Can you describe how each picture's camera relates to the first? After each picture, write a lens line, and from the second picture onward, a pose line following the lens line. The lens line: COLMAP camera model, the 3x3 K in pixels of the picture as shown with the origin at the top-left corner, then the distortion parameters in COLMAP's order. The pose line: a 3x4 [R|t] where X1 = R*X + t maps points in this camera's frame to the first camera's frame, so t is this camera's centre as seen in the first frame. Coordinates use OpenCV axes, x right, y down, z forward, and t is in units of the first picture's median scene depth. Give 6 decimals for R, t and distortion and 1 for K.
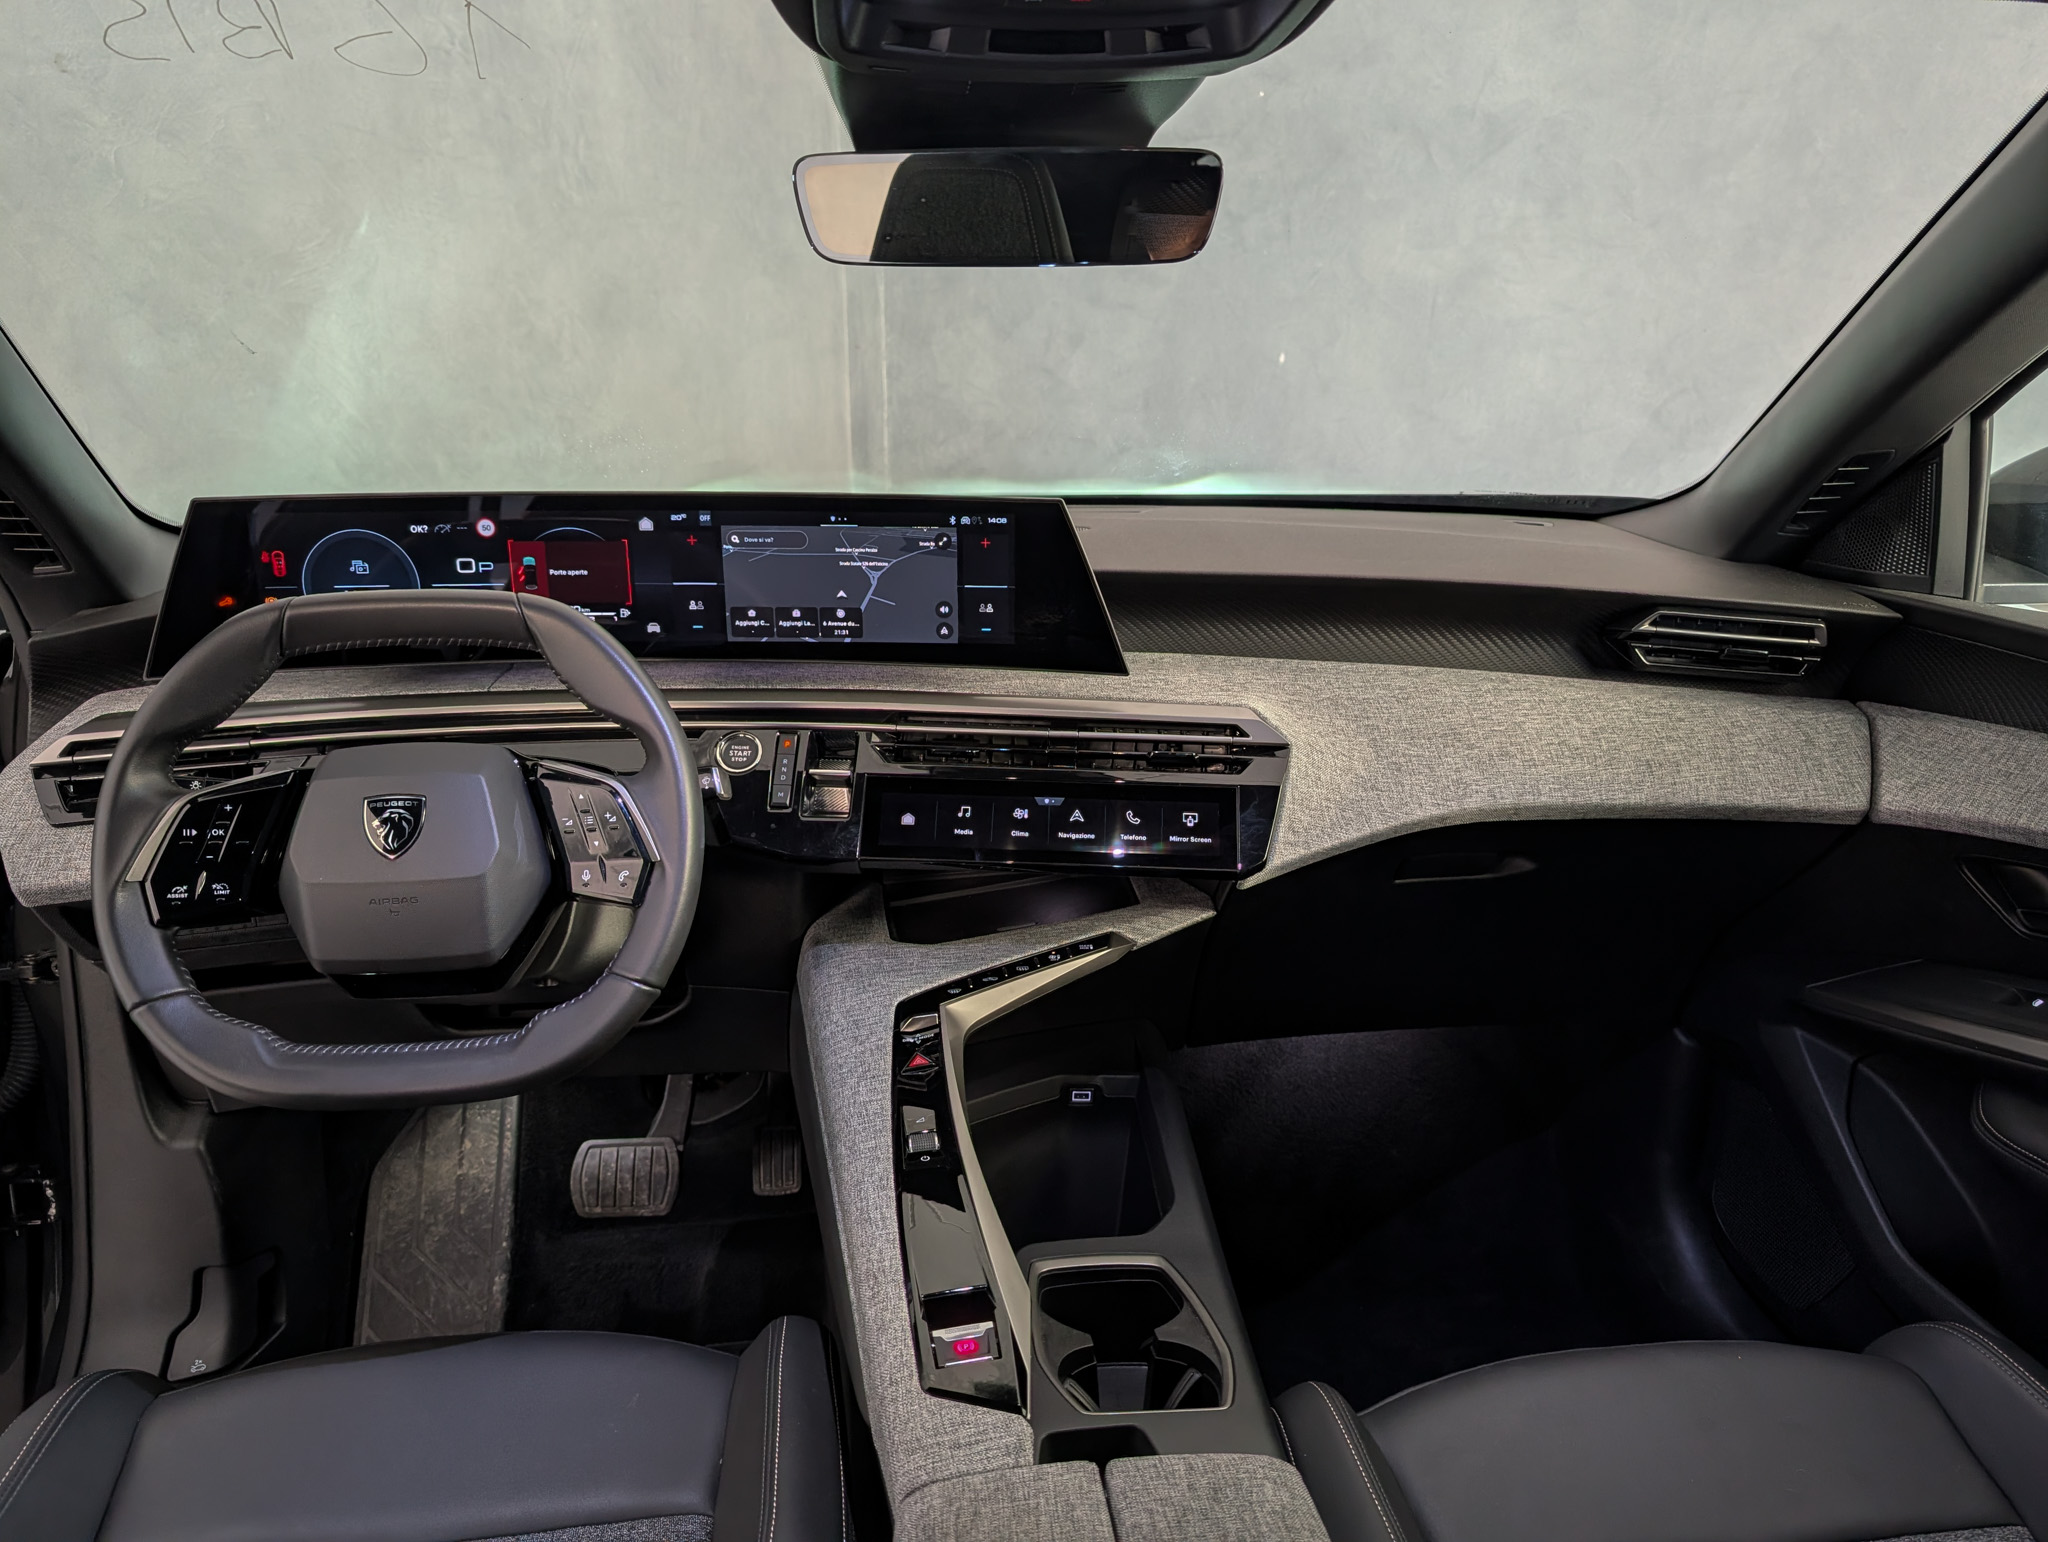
lens RADIAL K [[1453.1, 0, 1029.9], [0, 1453.1, 780.7], [0, 0, 1]] dist [0.067923, -0.129207]
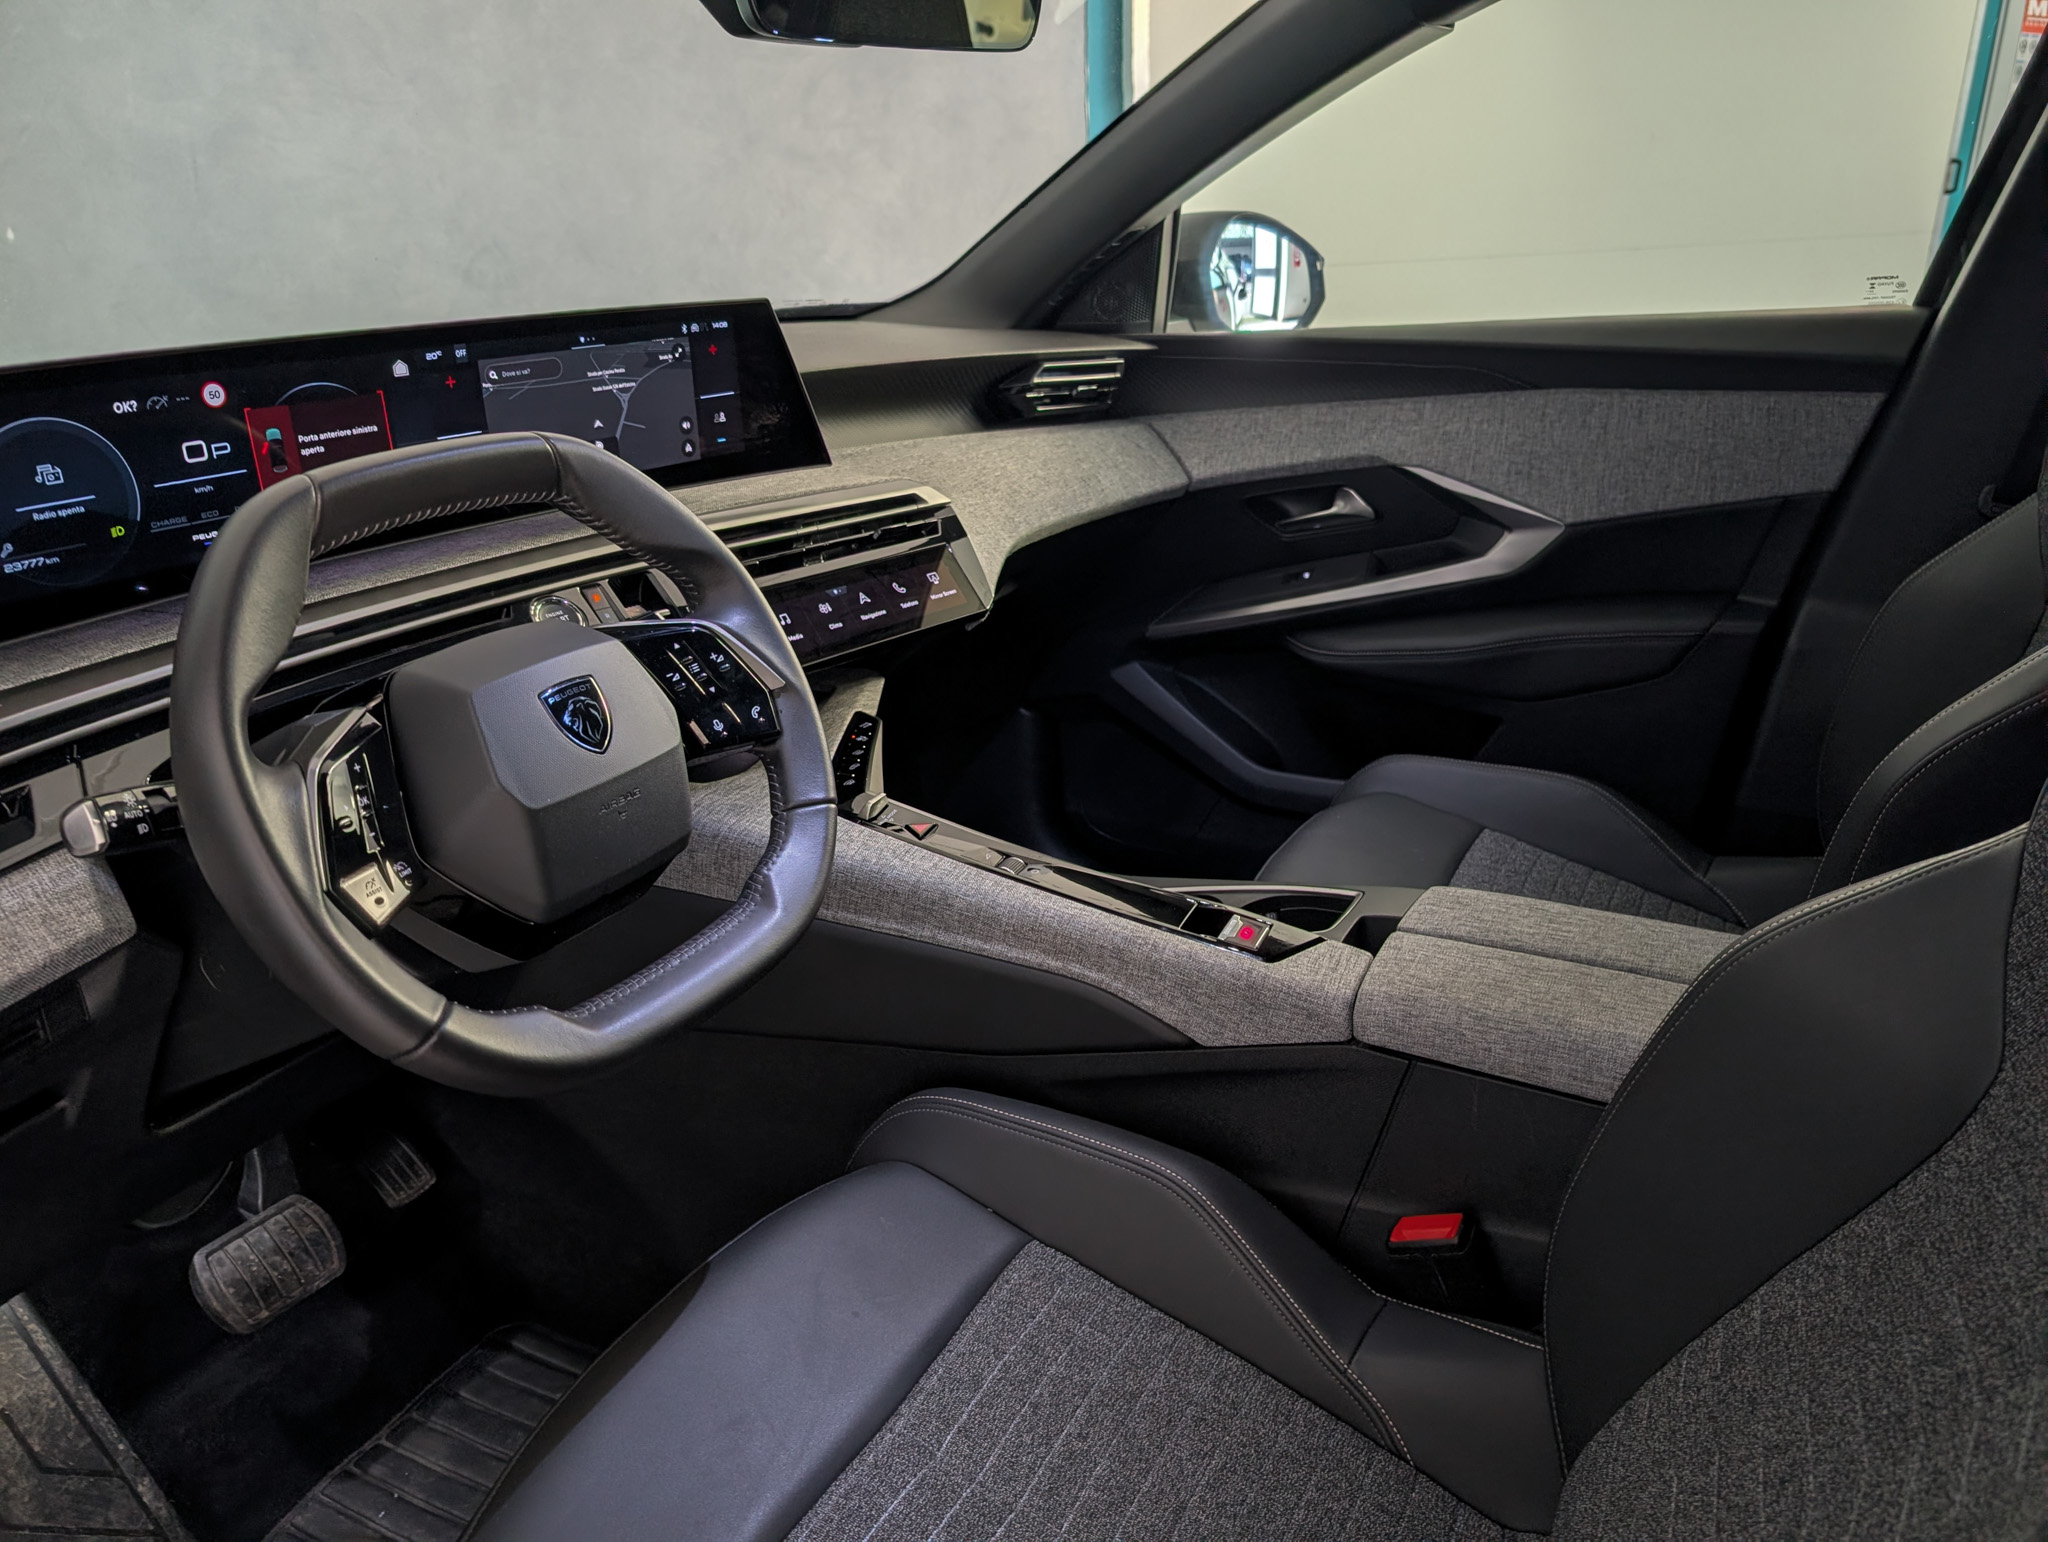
lens RADIAL K [[1462.0, 0, 1029.9], [0, 1462.0, 788.9], [0, 0, 1]] dist [0.003863, -0.001355]
pose [[0.585039, -0.320780, 0.744869, -0.730519], [0.265131, 0.943635, 0.198138, -0.022024], [-0.766443, 0.081570, 0.637112, 0.226979]]
